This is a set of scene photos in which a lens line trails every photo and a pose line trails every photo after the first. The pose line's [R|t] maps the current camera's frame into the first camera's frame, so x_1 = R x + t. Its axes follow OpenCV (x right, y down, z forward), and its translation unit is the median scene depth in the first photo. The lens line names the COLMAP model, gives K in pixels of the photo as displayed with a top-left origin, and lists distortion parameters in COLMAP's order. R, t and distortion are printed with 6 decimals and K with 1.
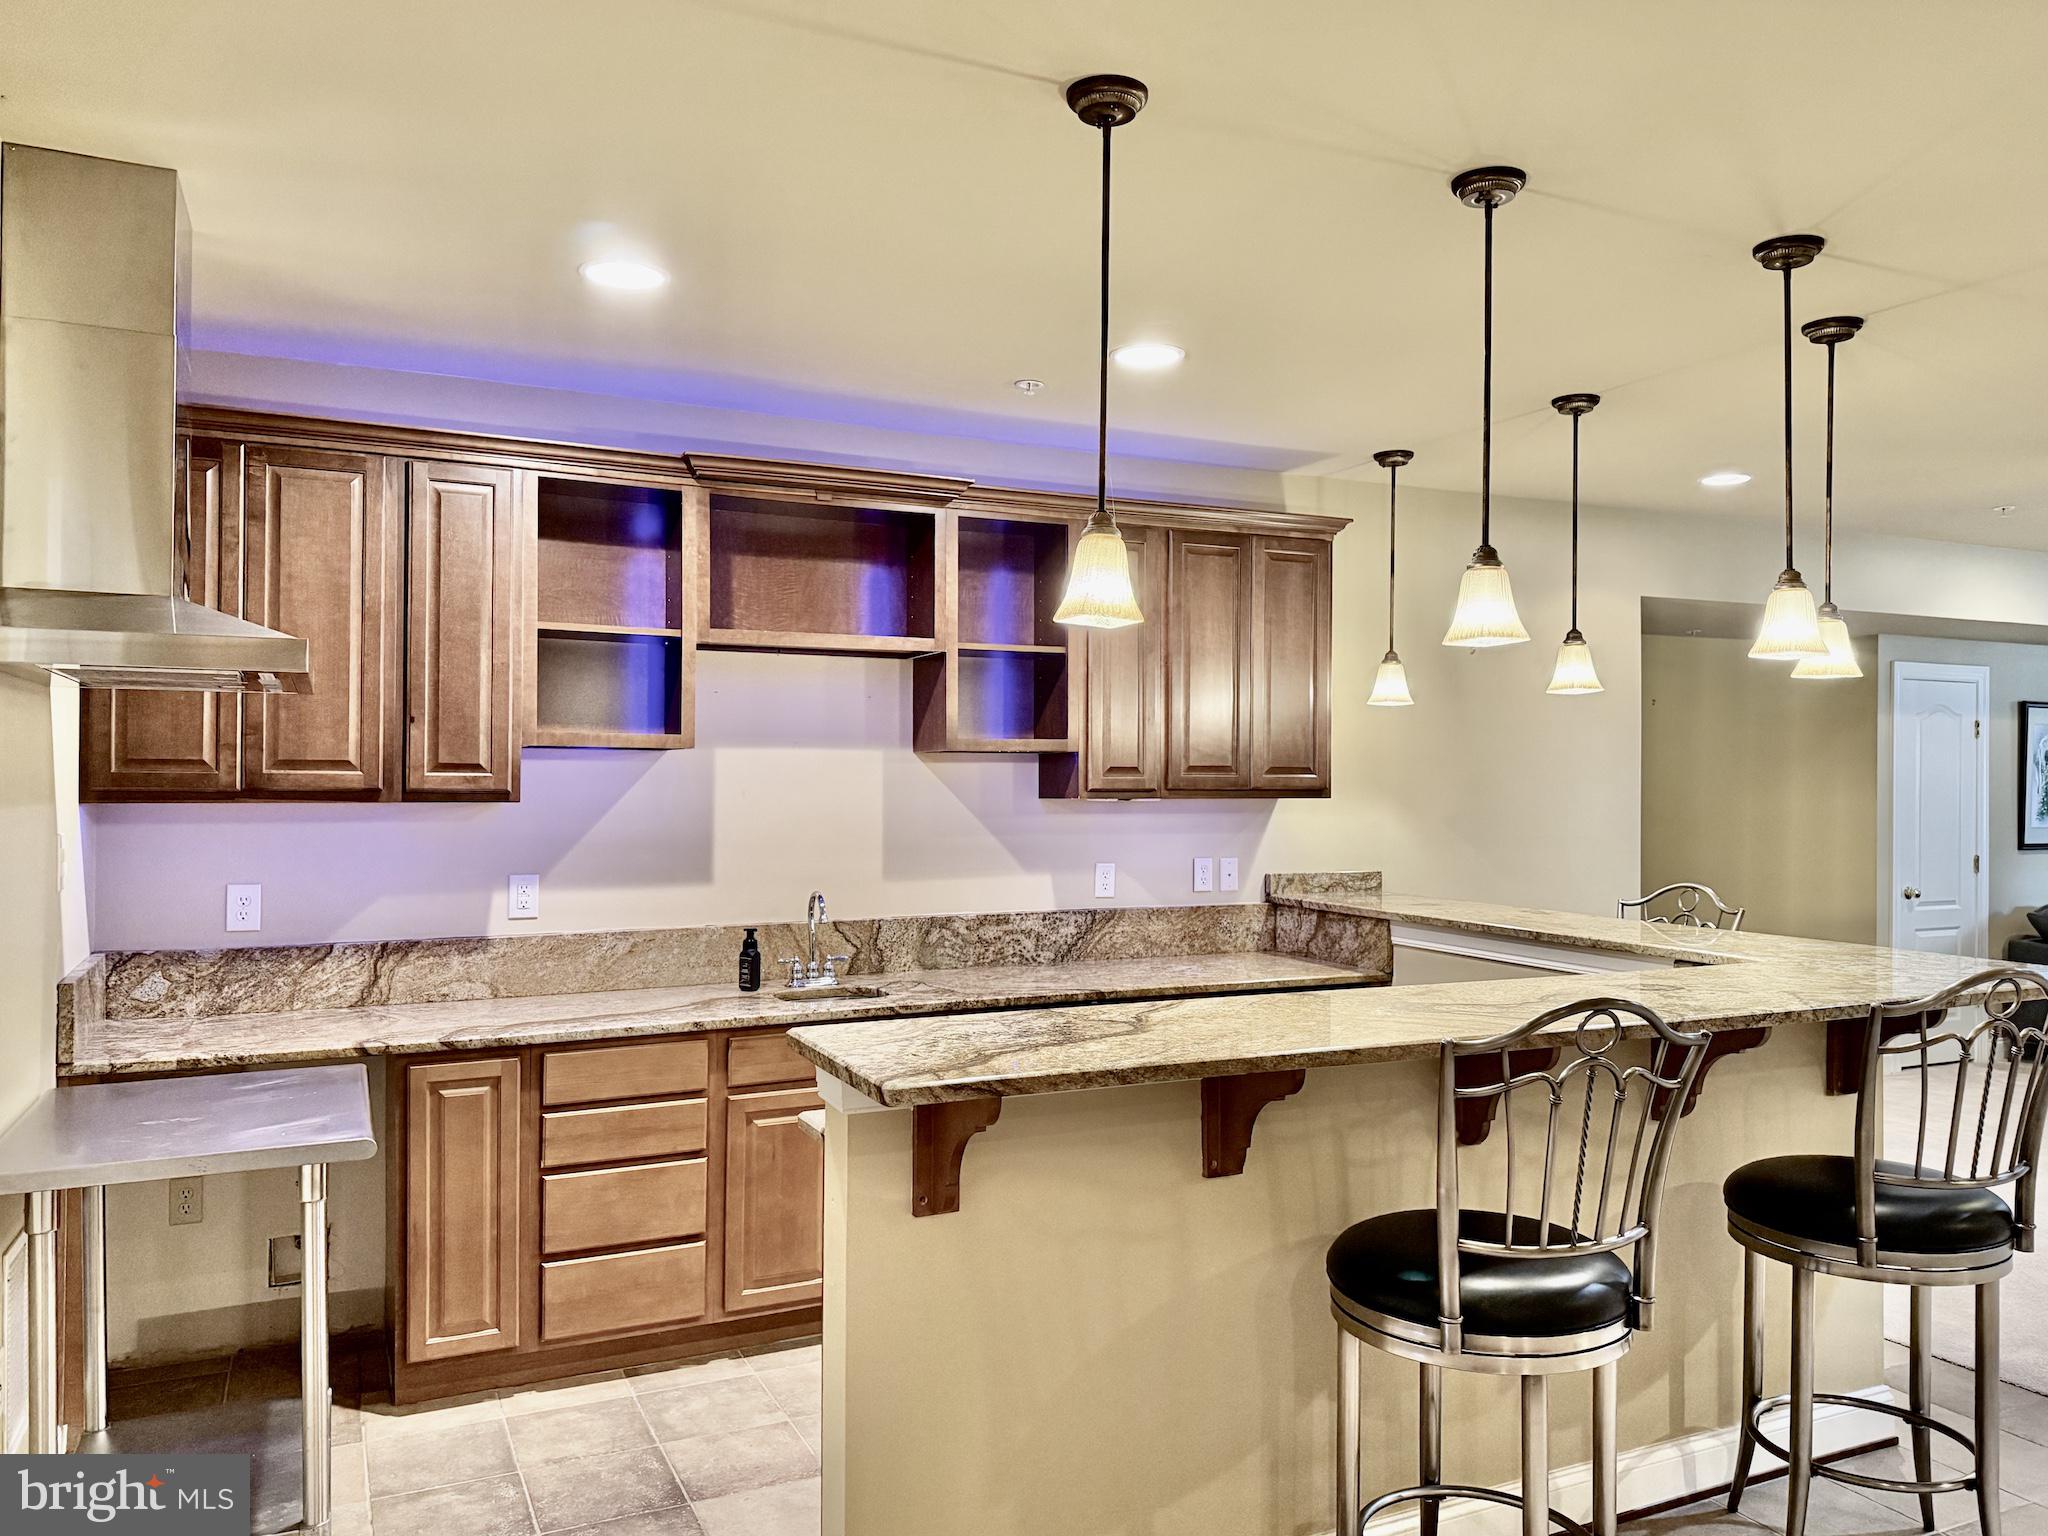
lens RADIAL K [[1434.7, 0, 1029.8], [0, 1434.7, 764.2], [0, 0, 1]] dist [0.047225, -0.058941]
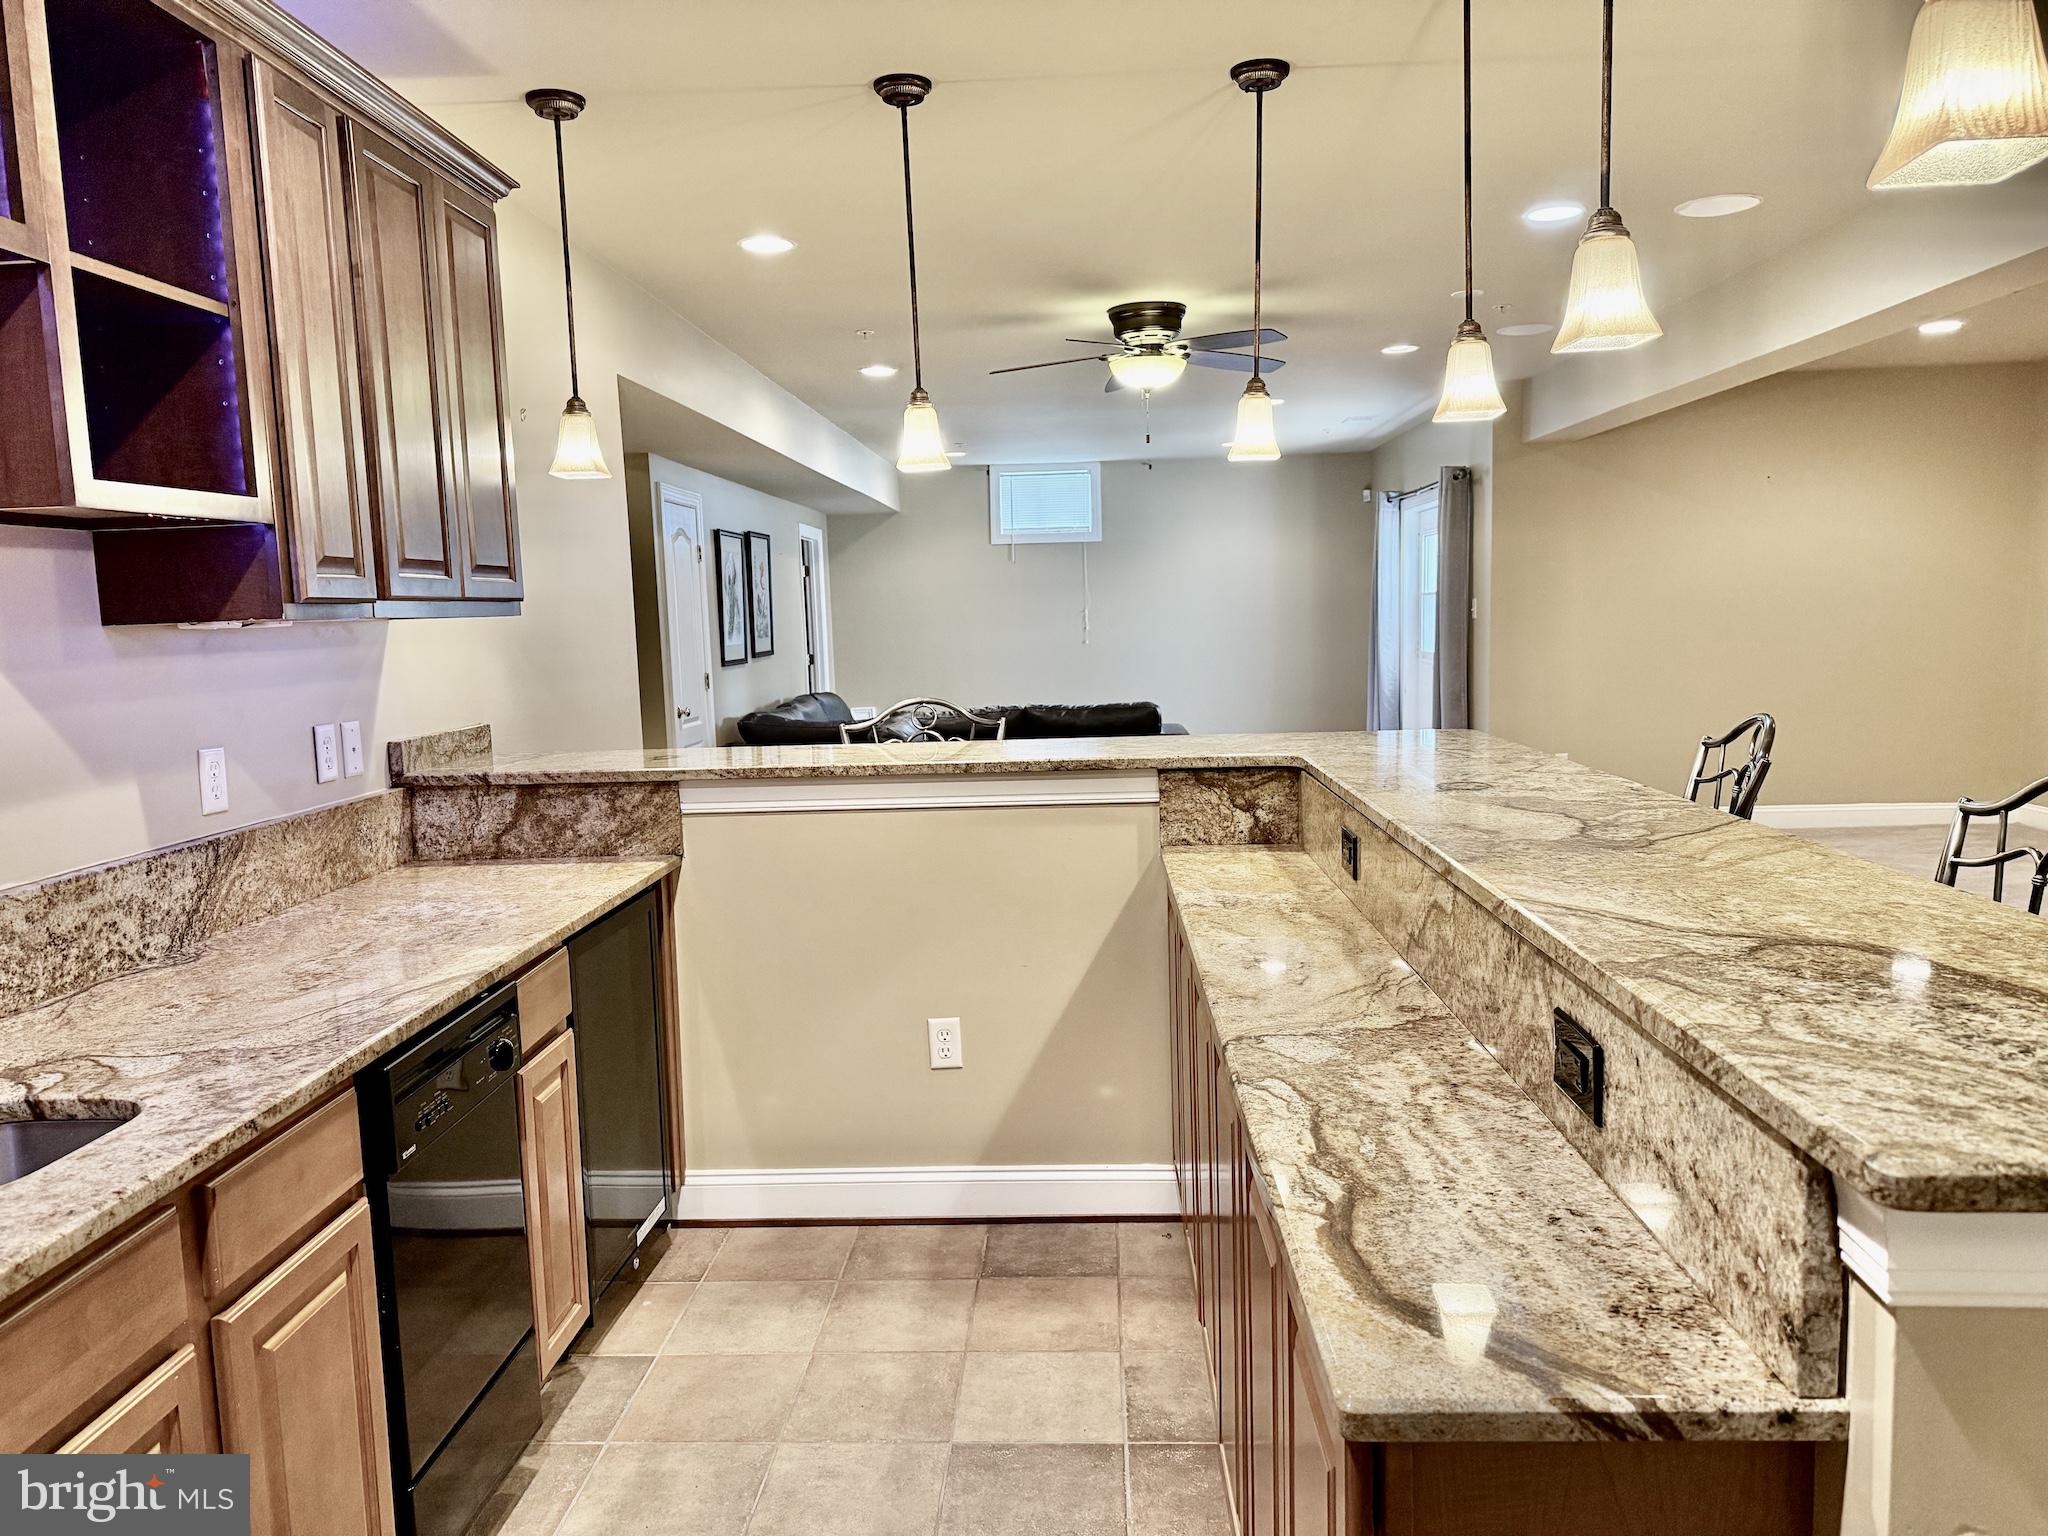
lens RADIAL K [[1434.7, 0, 1029.8], [0, 1434.7, 764.2], [0, 0, 1]] dist [0.047225, -0.058941]
pose [[0.467787, -0.114431, 0.876403, -0.272947], [0.024854, 0.992894, 0.116375, 0.021263], [-0.883492, -0.032656, 0.467307, 0.494224]]
